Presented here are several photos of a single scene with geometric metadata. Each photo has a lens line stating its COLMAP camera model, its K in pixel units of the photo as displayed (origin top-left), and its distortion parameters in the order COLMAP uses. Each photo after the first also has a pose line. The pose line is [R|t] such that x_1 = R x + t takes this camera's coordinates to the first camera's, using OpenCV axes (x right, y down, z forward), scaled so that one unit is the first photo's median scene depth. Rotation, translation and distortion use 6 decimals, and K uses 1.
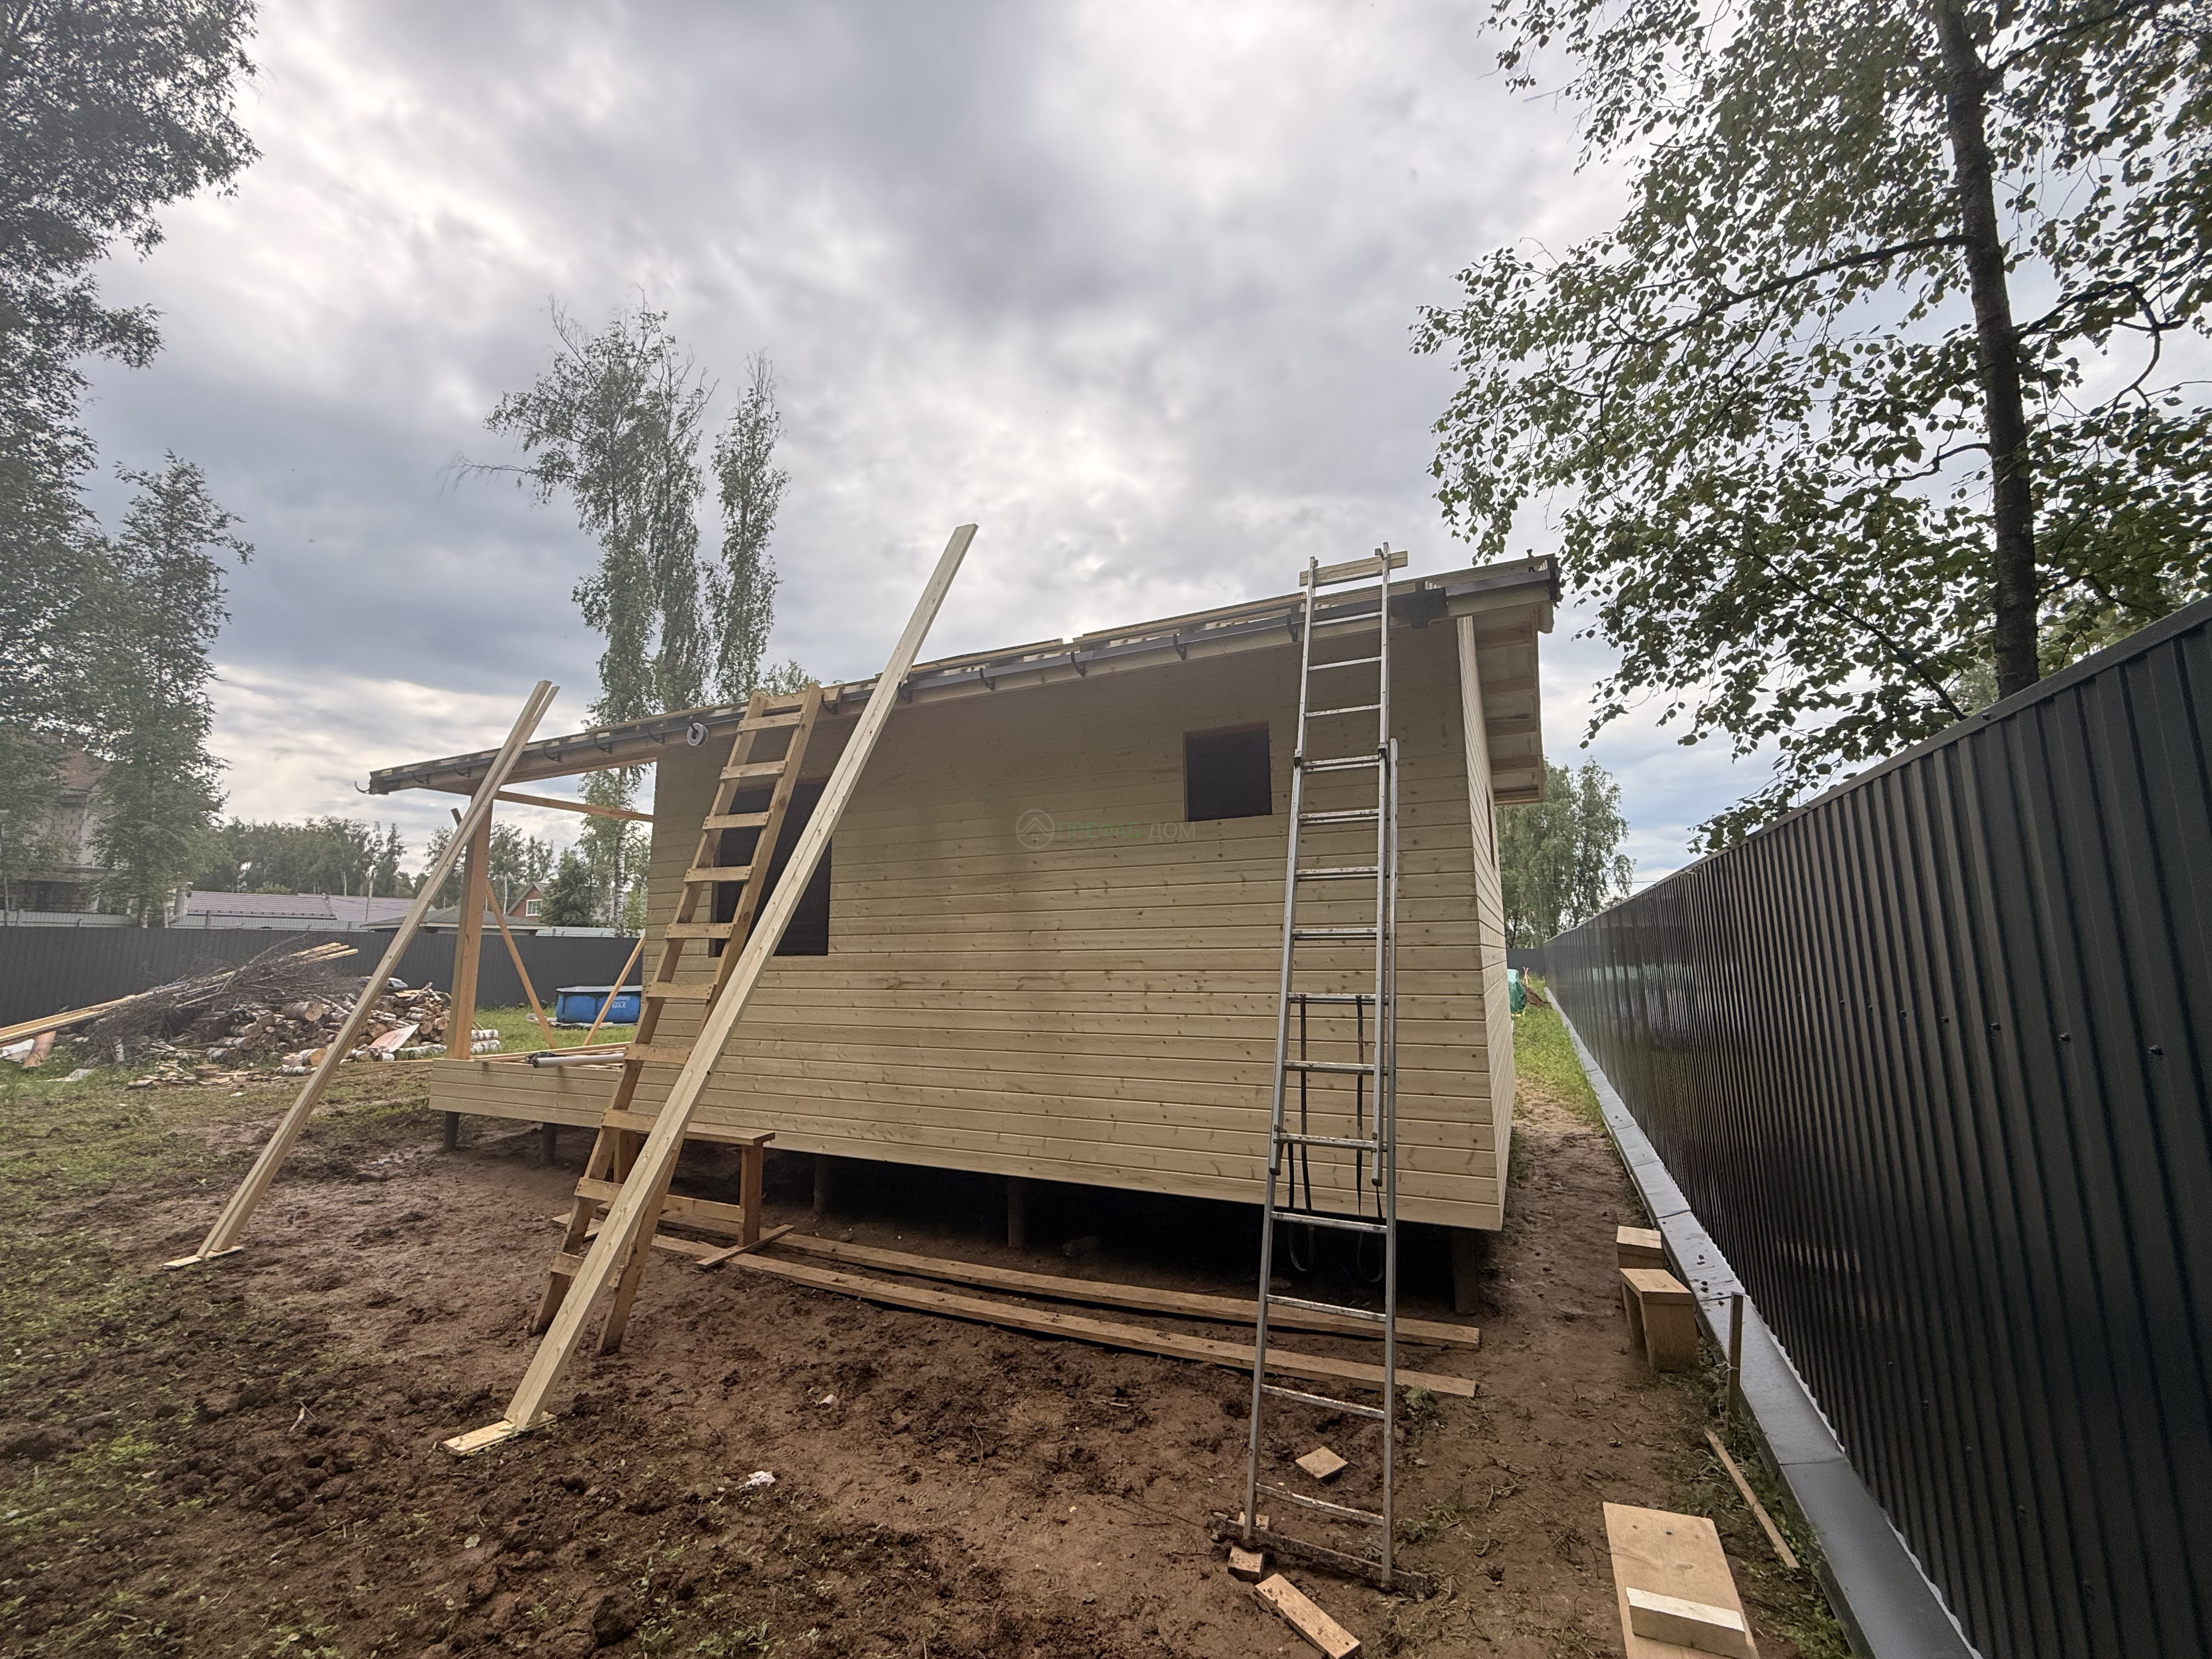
lens RADIAL K [[878.5, 0, 1104.4], [0, 878.5, 831.8], [0, 0, 1]] dist [0.000658, 0.000211]
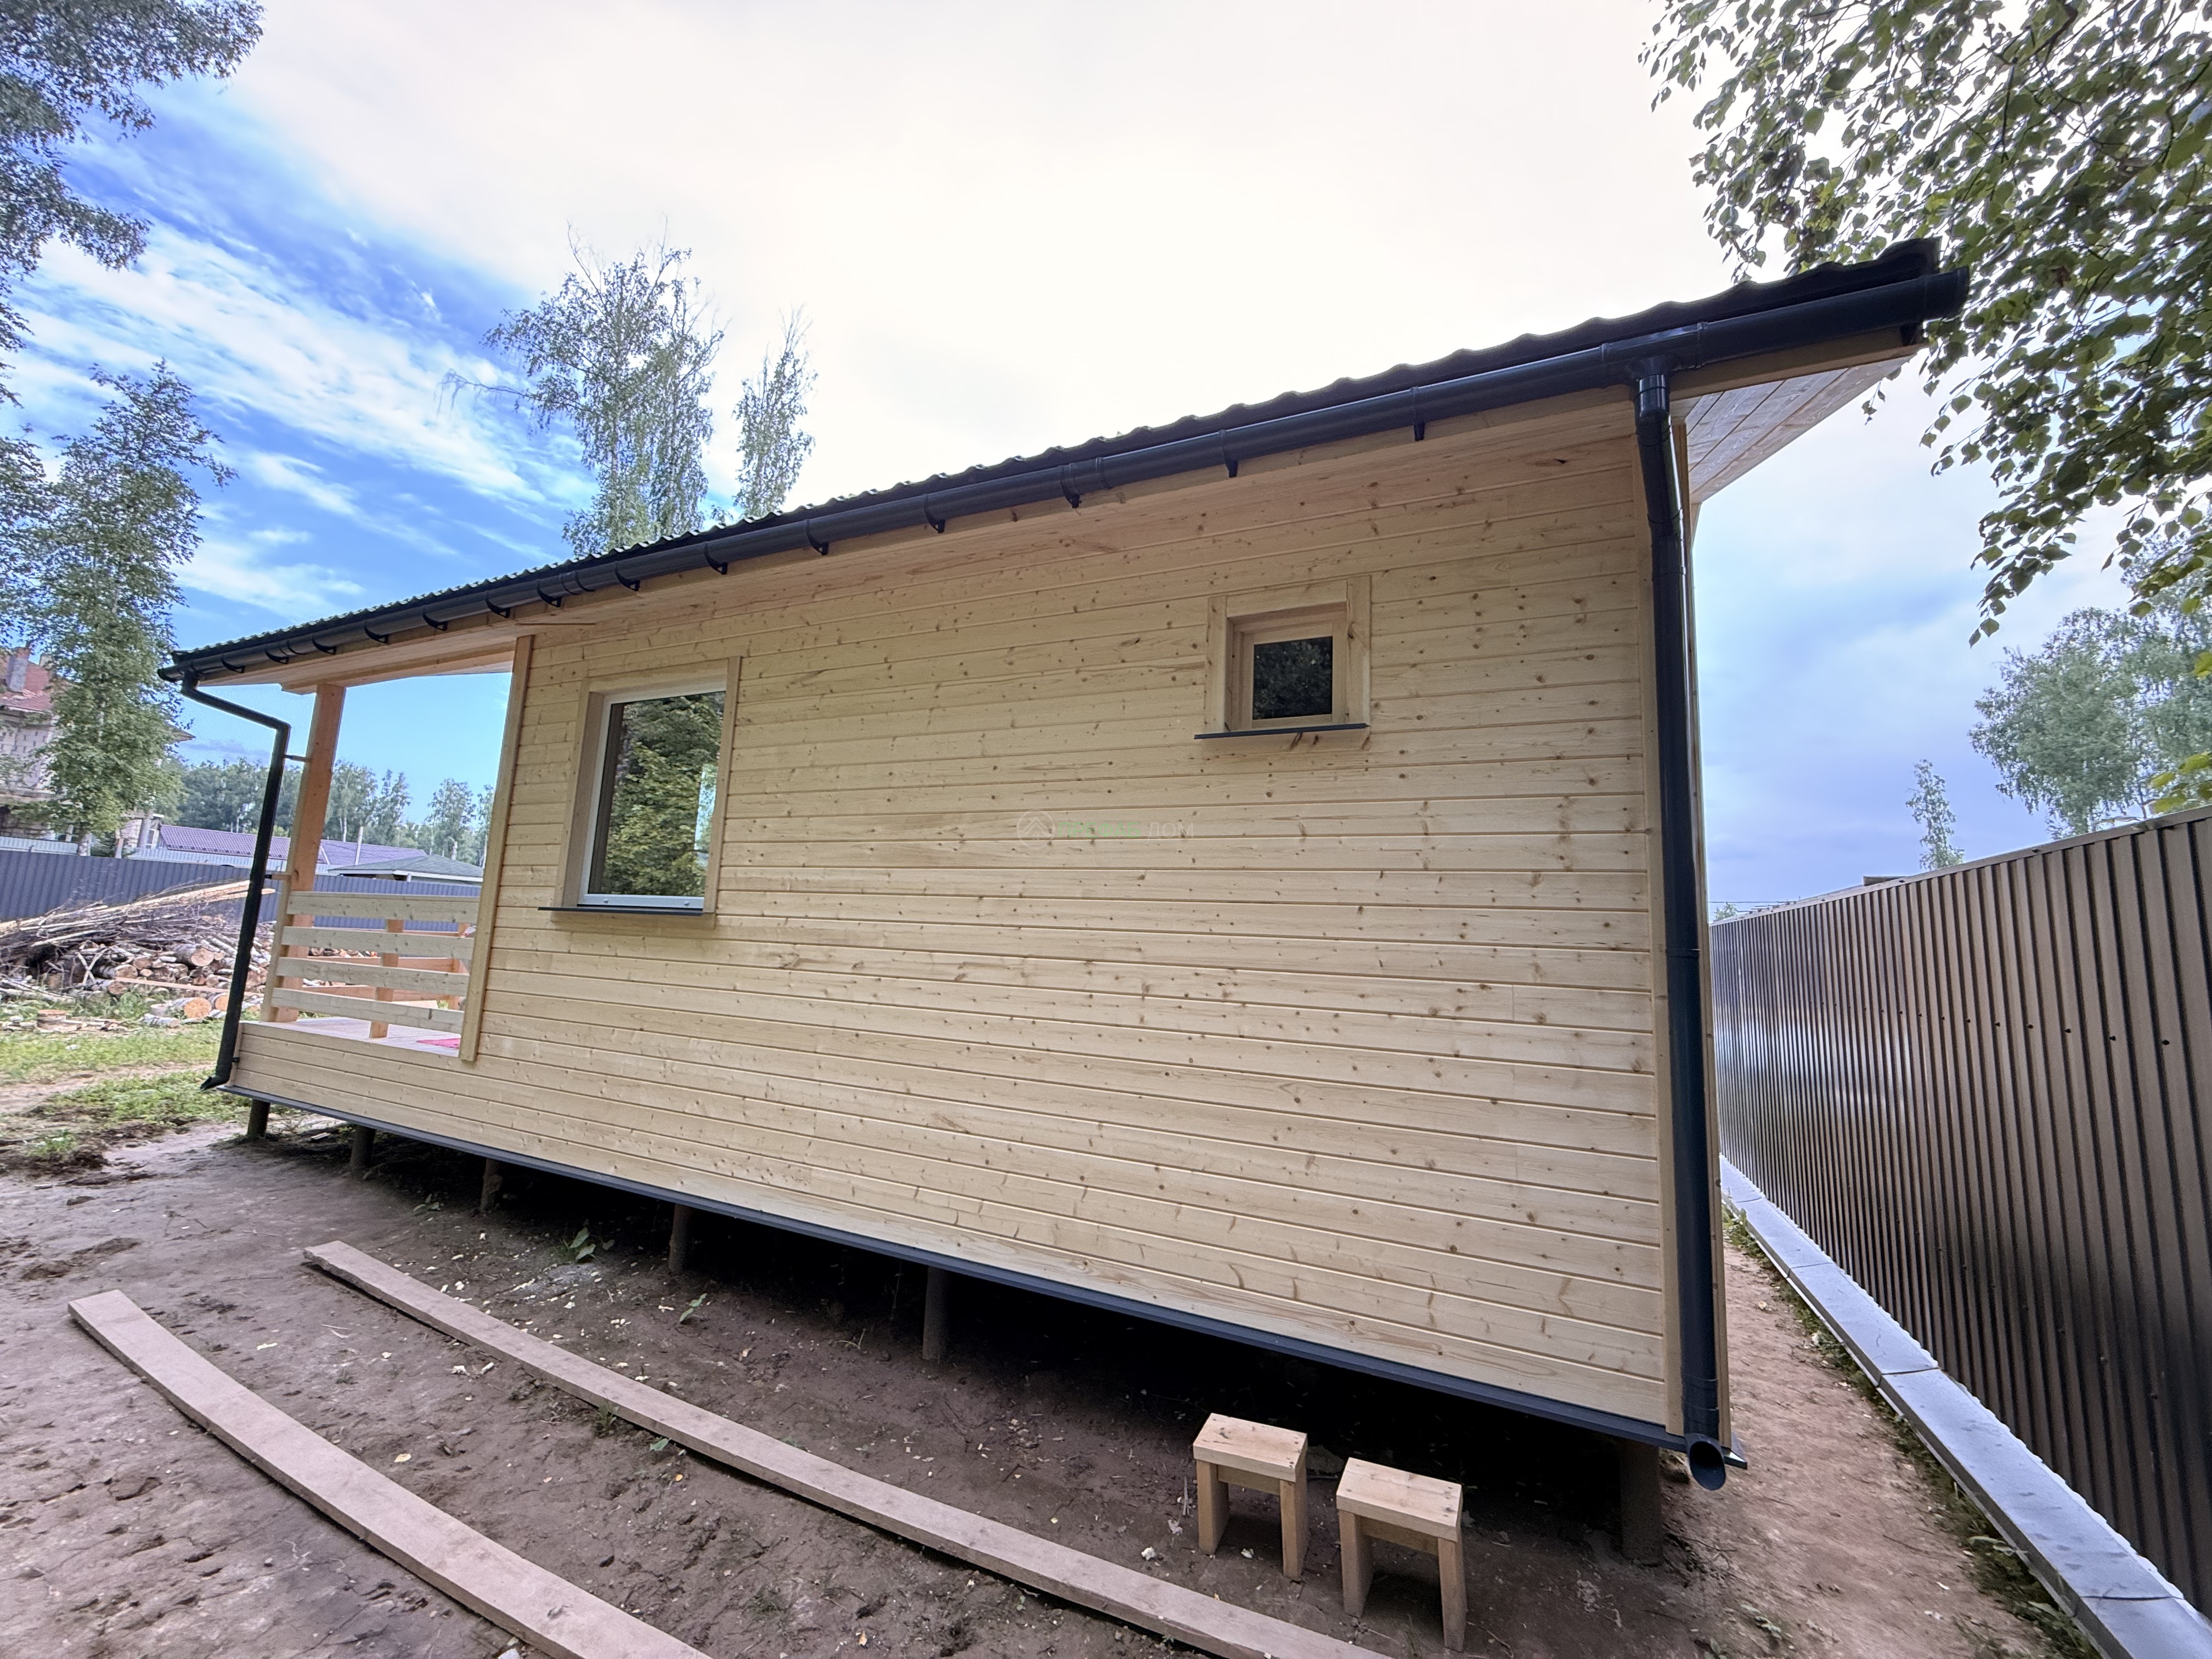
lens RADIAL K [[878.5, 0, 1107.7], [0, 878.5, 826.8], [0, 0, 1]] dist [0.000658, 0.000211]
pose [[0.998286, 0.058112, -0.006883, 0.014812], [-0.058095, 0.998307, 0.002766, 0.045718], [0.007032, -0.002361, 0.999972, 0.281911]]
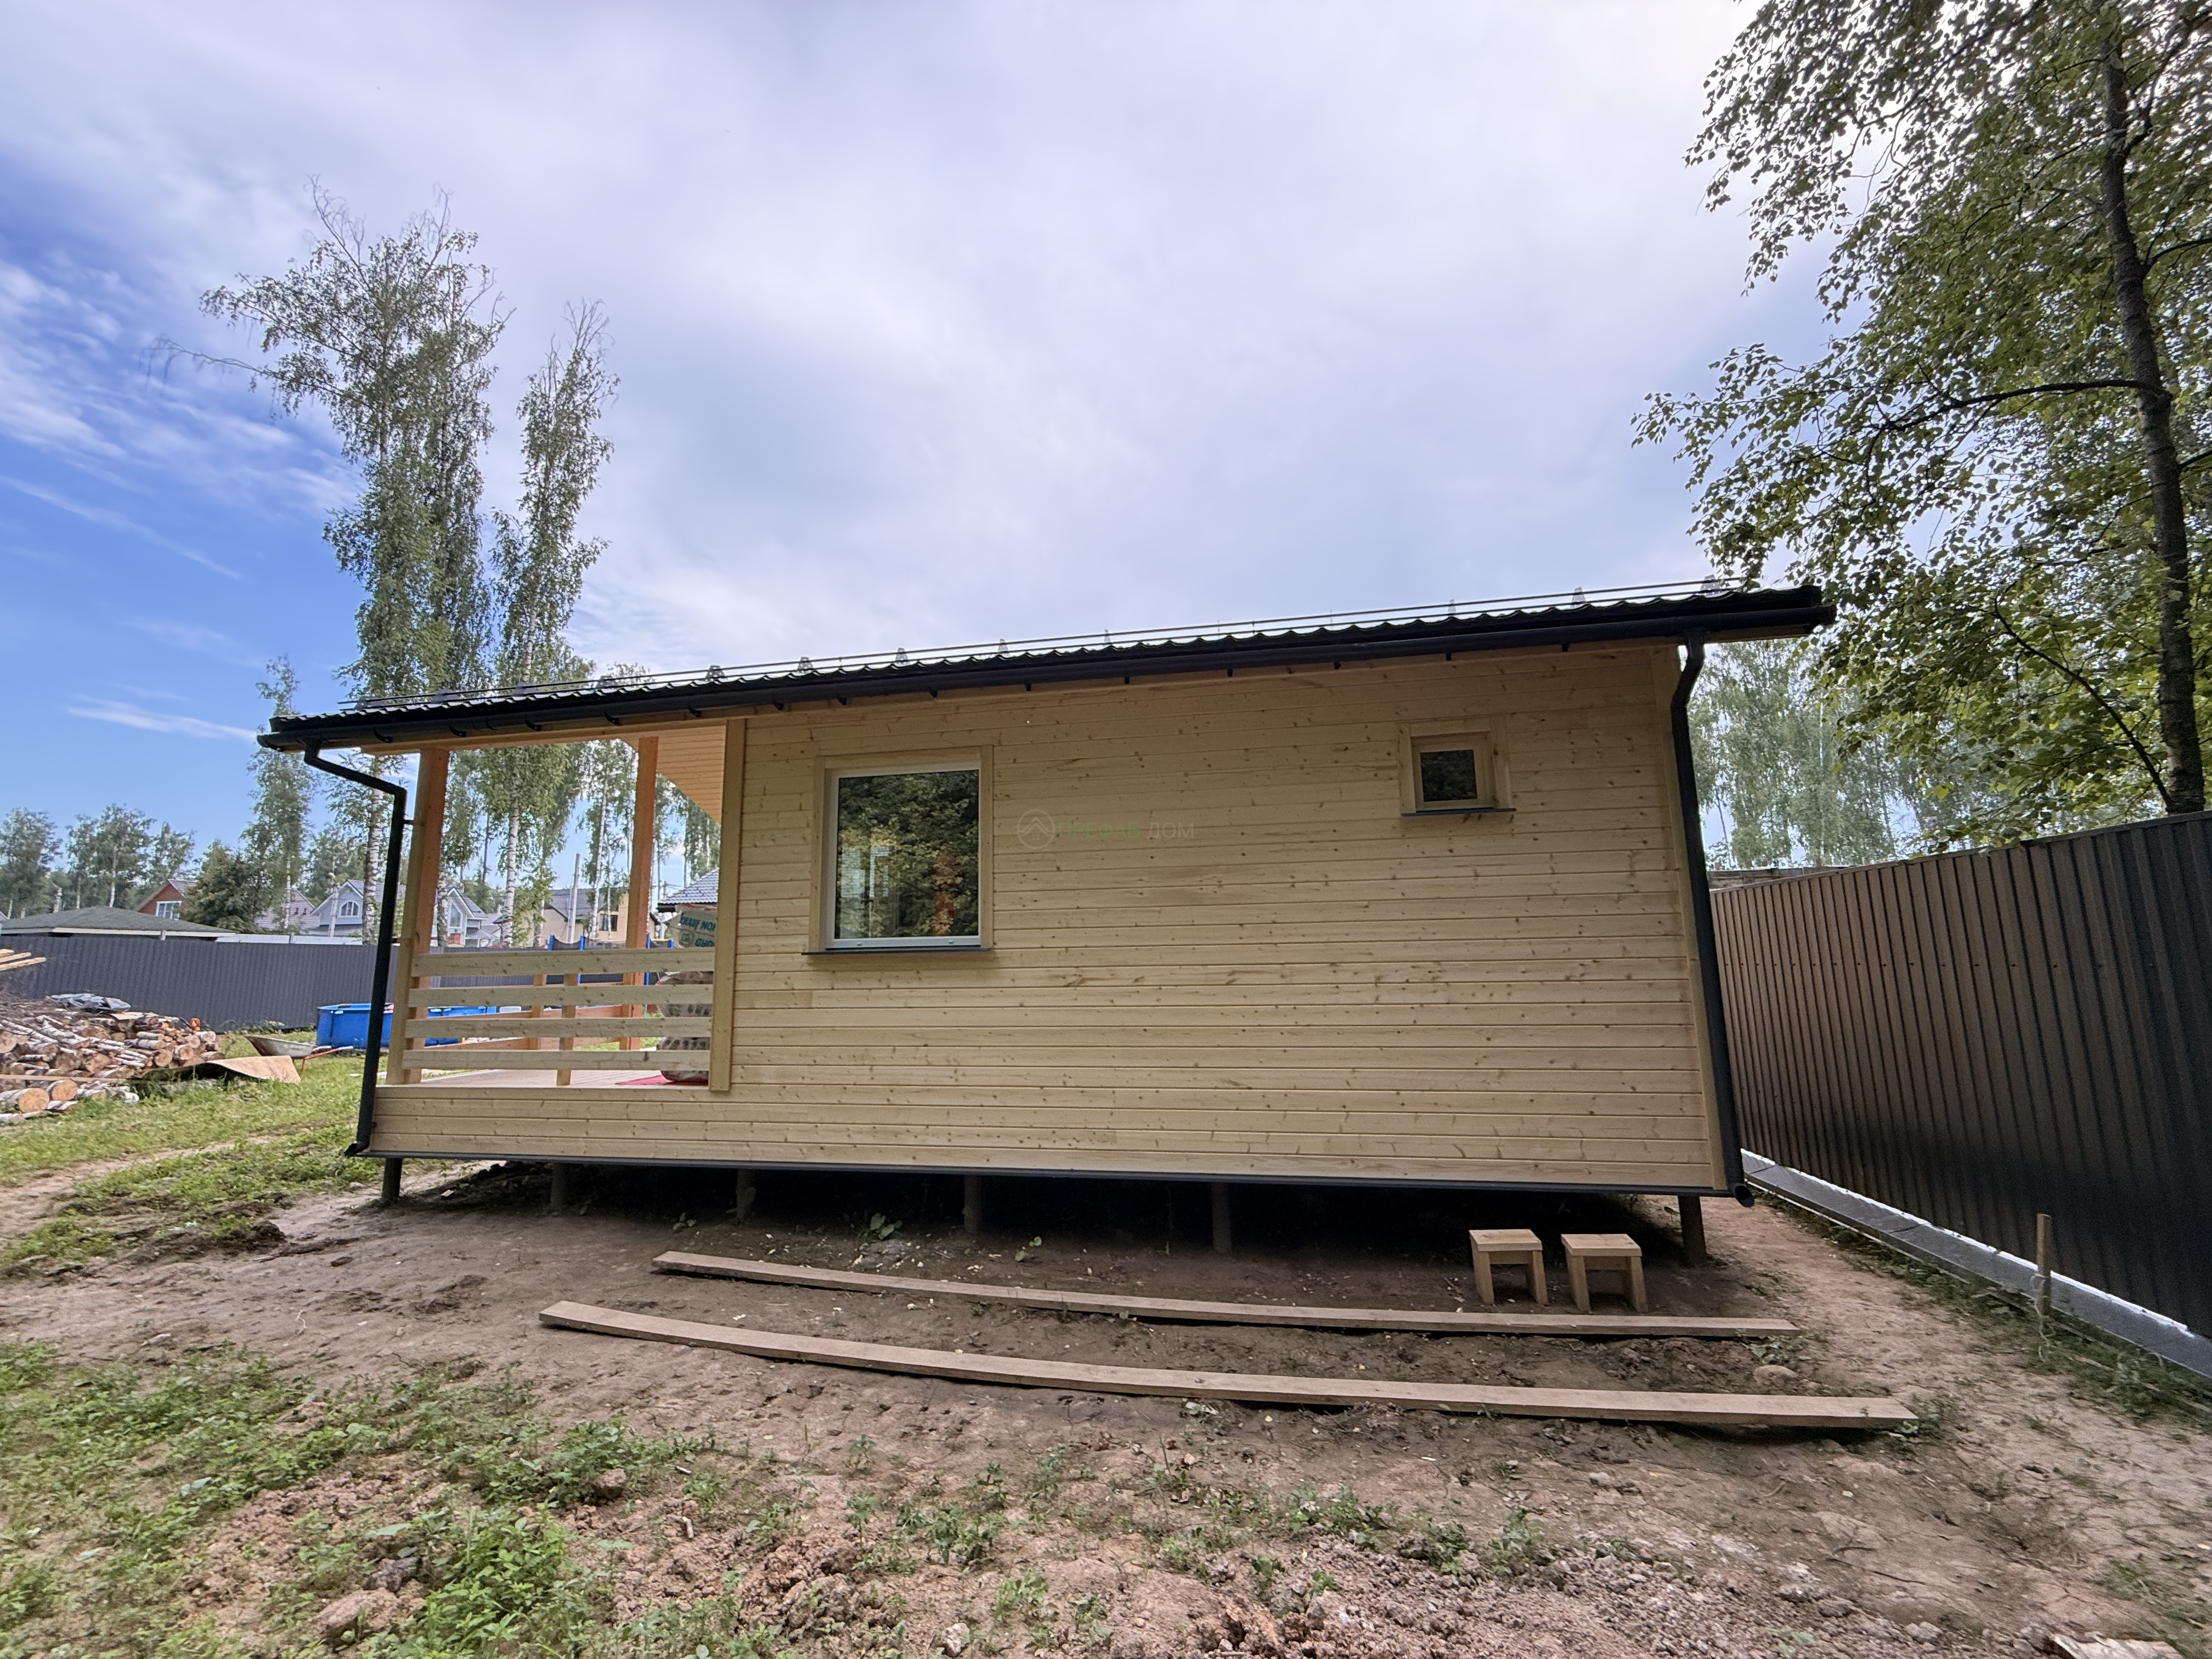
lens RADIAL K [[878.5, 0, 1100.0], [0, 878.5, 826.0], [0, 0, 1]] dist [0.000658, 0.000211]
pose [[0.966924, 0.034784, 0.252682, -0.444100], [-0.029618, 0.999268, -0.024222, 0.027957], [-0.253339, 0.015937, 0.967246, 0.075072]]
